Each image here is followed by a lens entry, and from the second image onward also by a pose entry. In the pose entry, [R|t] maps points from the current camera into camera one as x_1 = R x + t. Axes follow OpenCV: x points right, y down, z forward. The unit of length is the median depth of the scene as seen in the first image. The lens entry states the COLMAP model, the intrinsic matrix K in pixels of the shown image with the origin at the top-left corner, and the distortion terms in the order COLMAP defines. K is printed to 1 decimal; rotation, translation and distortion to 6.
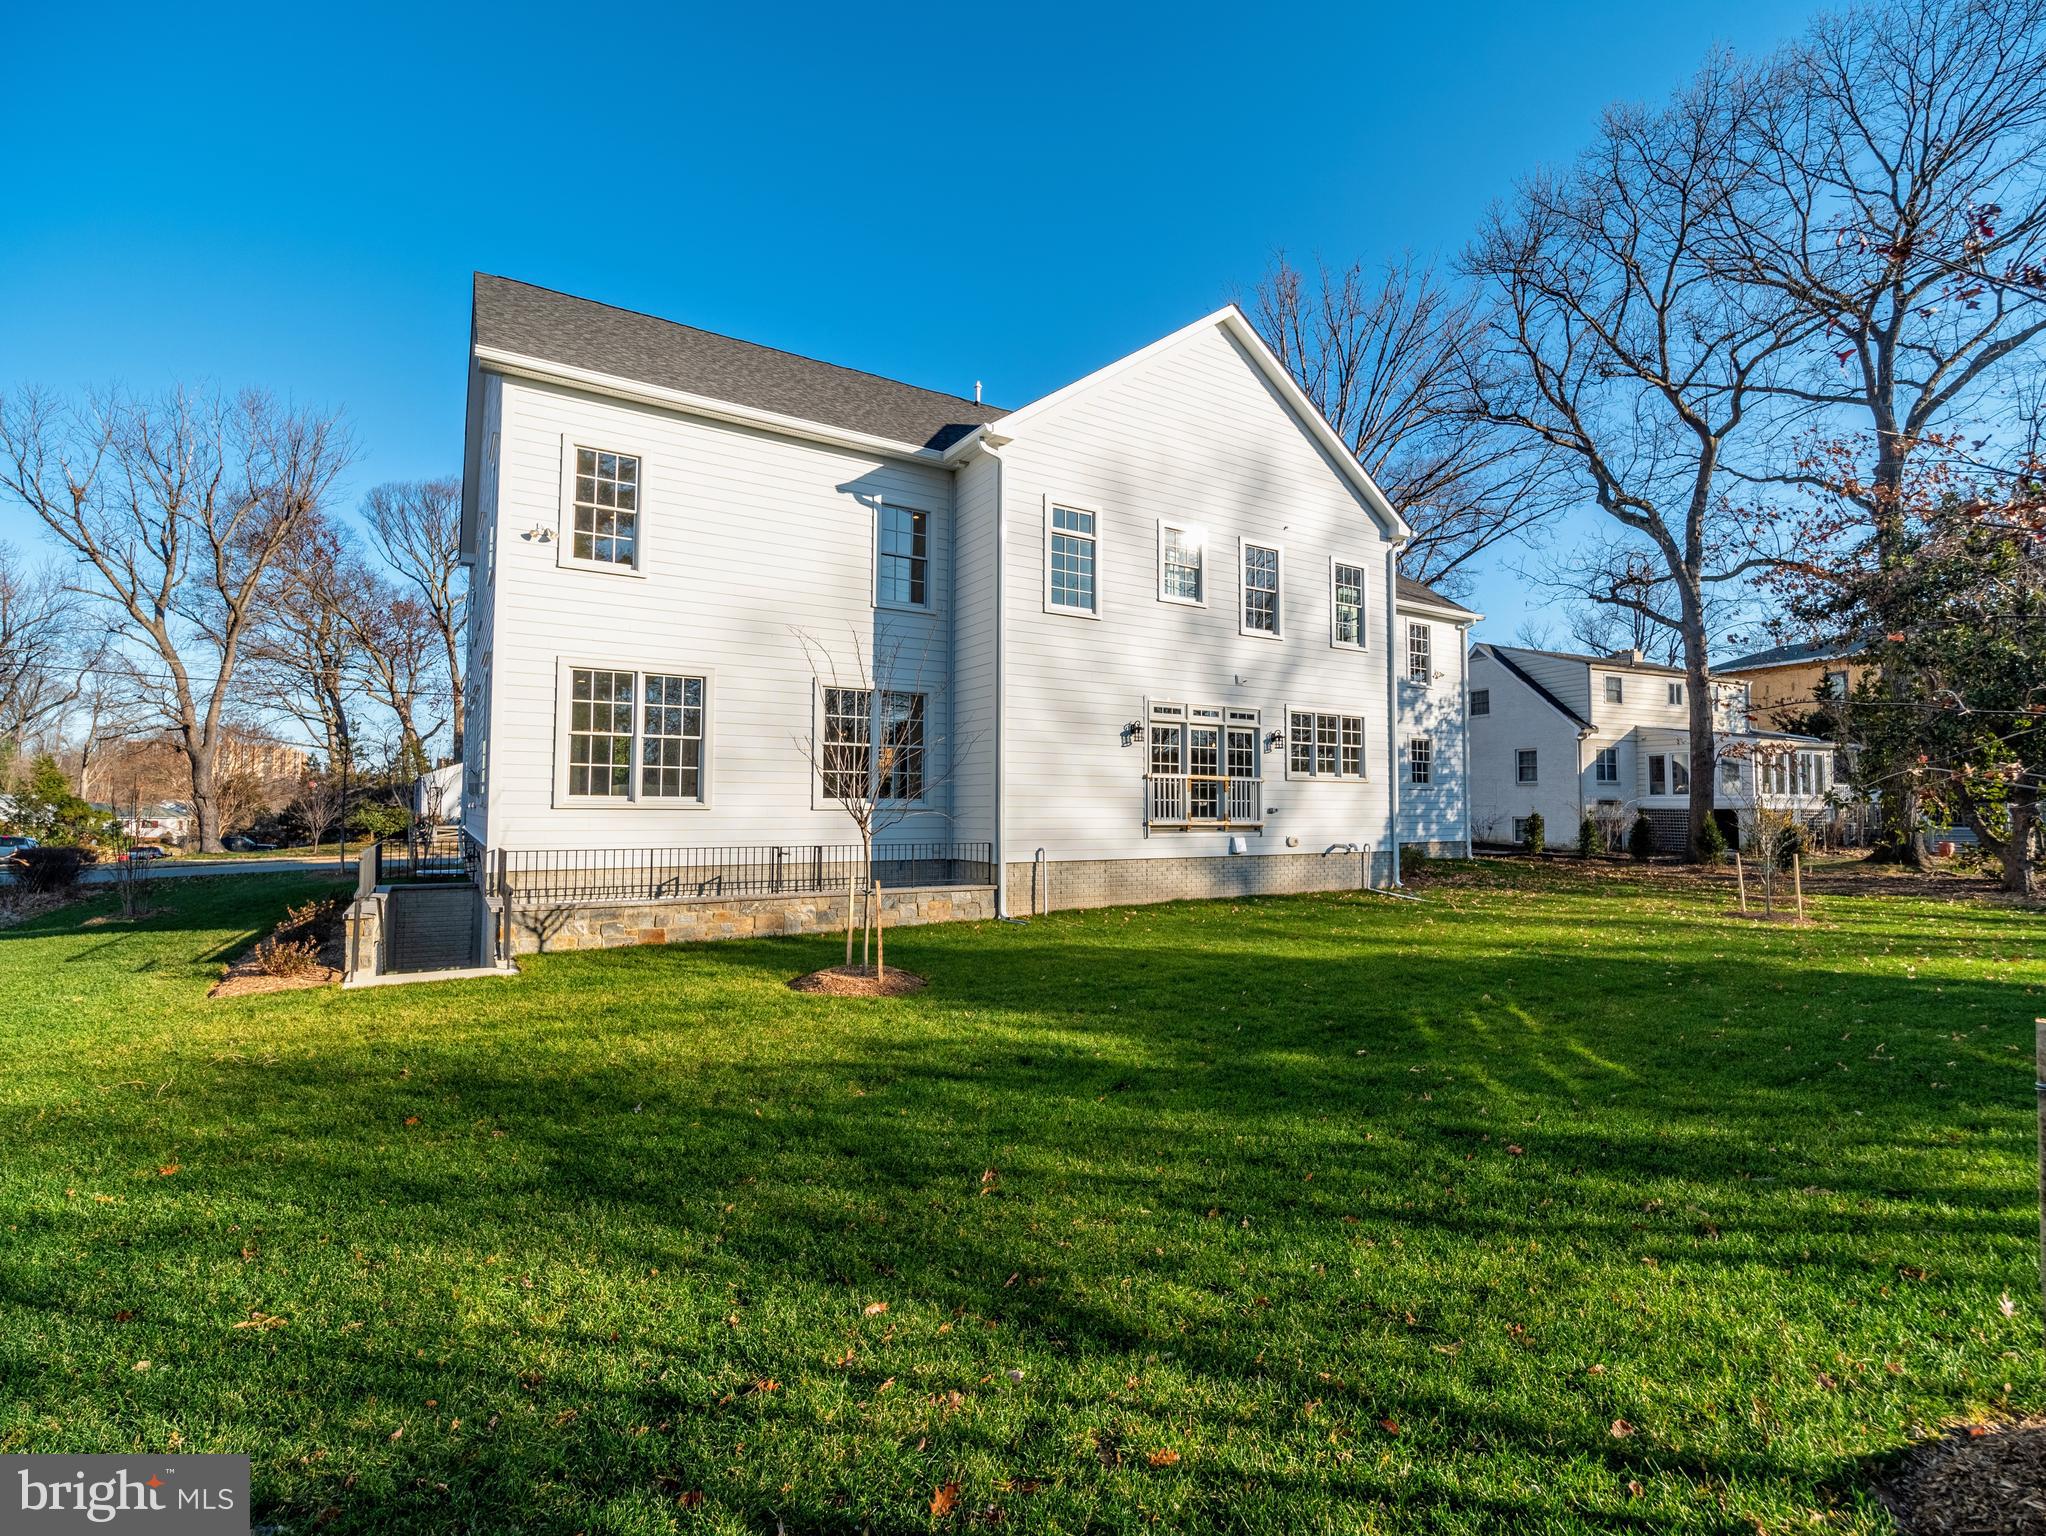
lens RADIAL K [[927.4, 0, 1029.1], [0, 927.4, 765.4], [0, 0, 1]] dist [-0.007965, -0.002118]
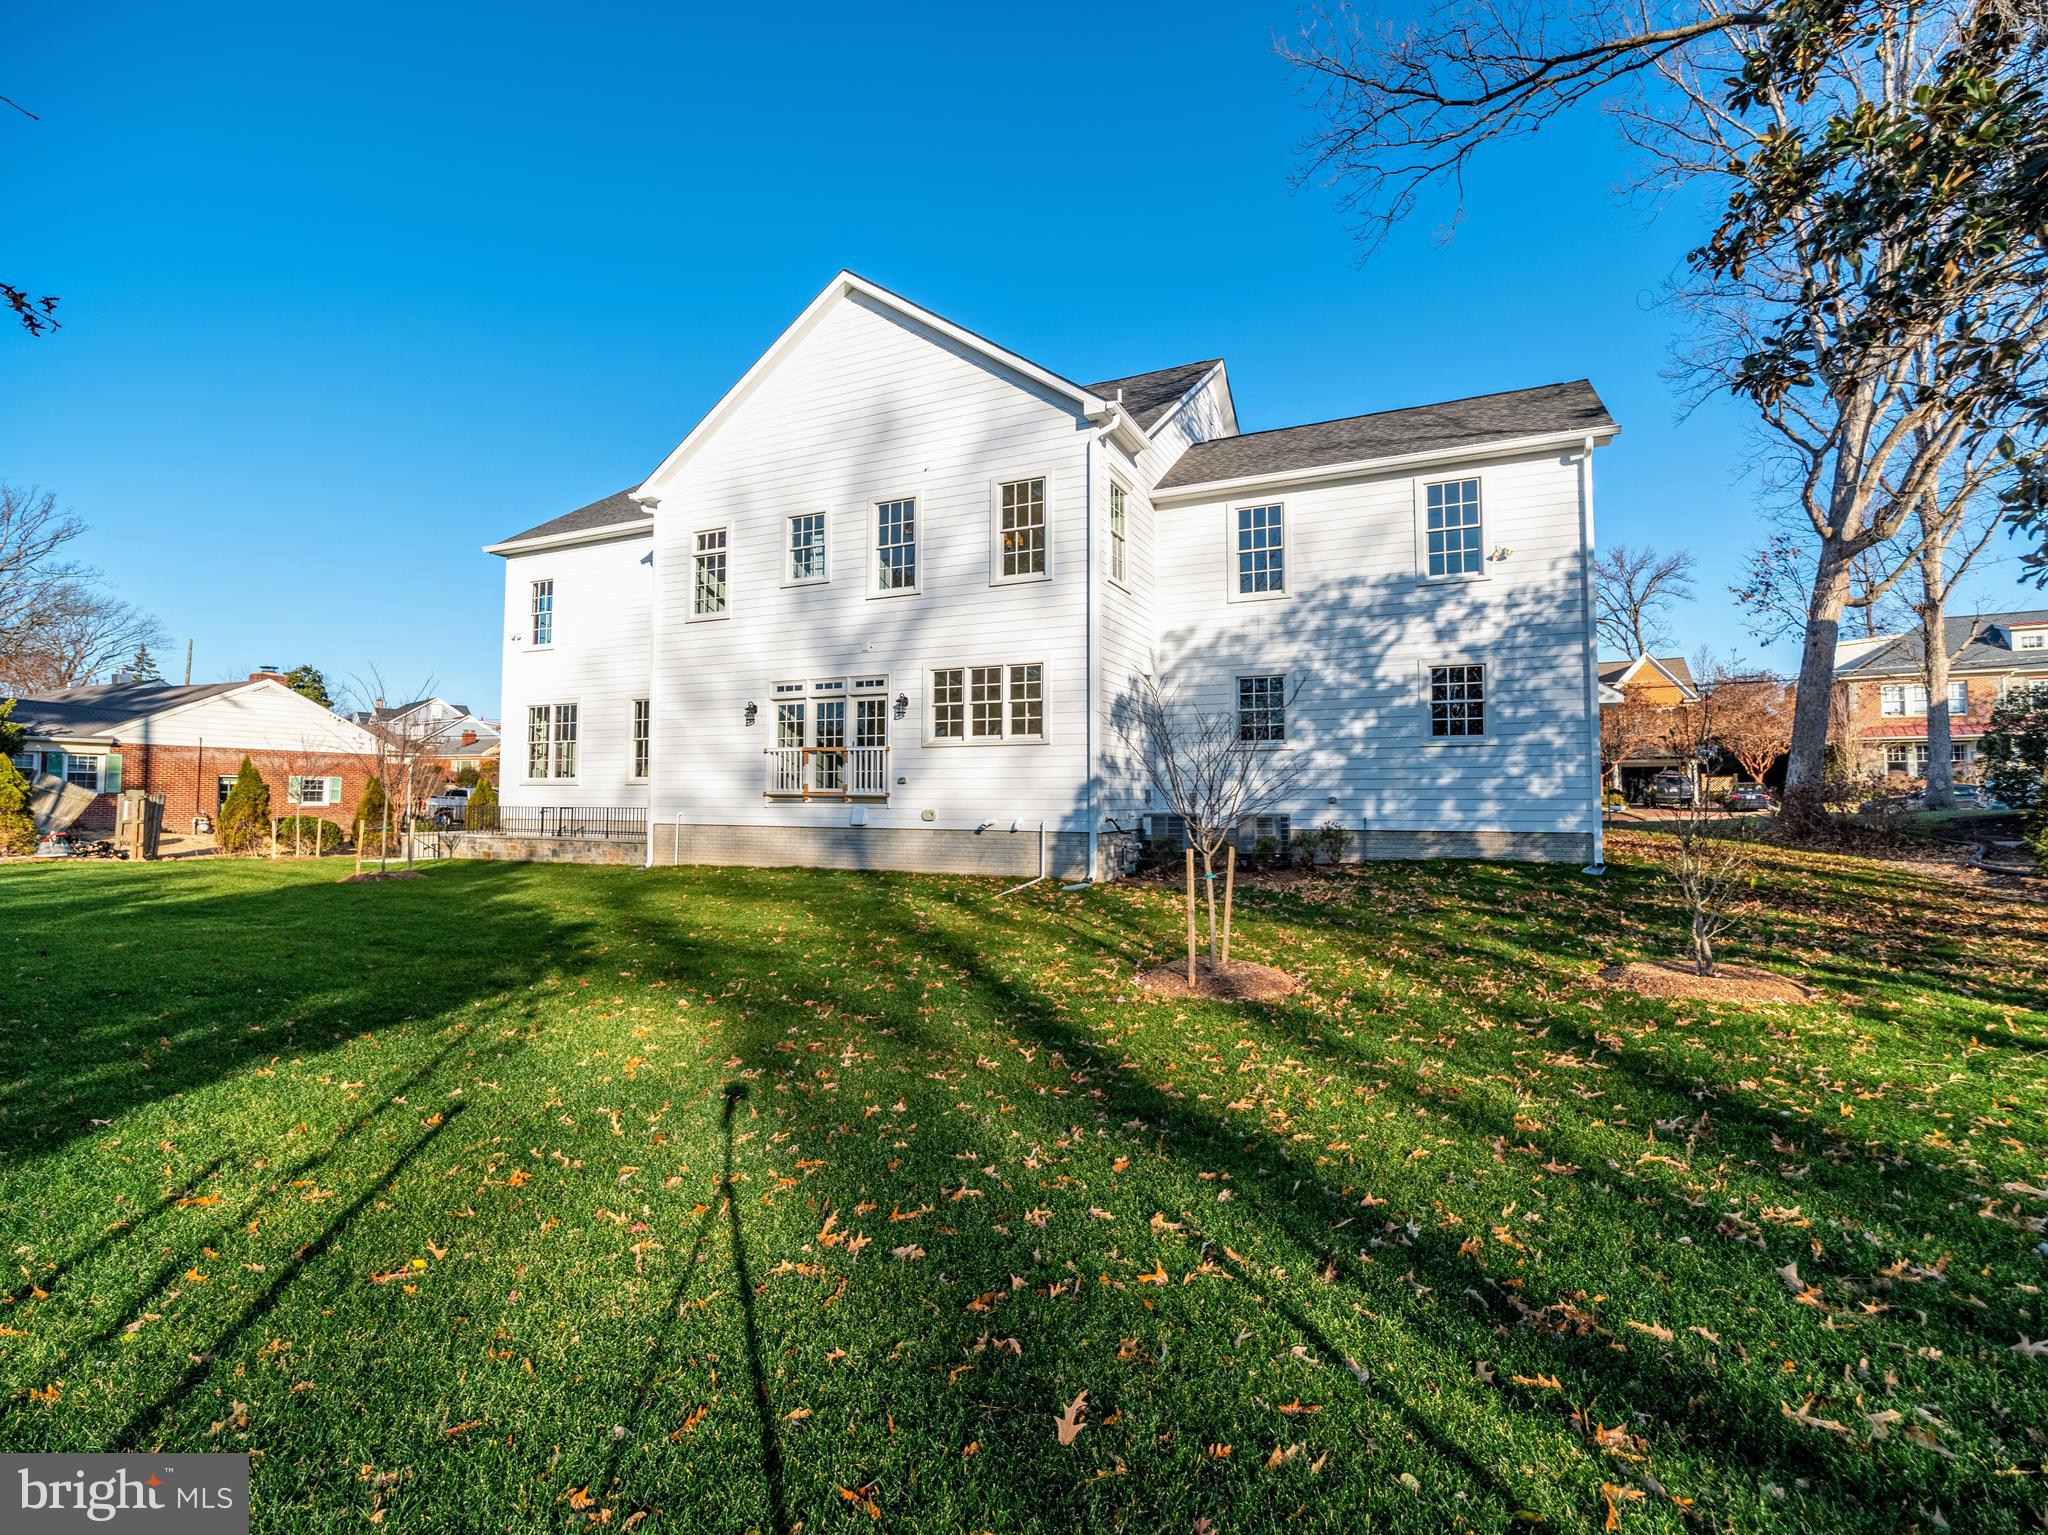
lens RADIAL K [[928.3, 0, 1029.8], [0, 928.3, 766.3], [0, 0, 1]] dist [-0.007965, -0.002118]
pose [[0.548244, -0.034348, -0.835613, 1.089998], [0.038734, 0.999127, -0.015656, 0.053343], [0.835421, -0.023784, 0.549096, 0.585042]]
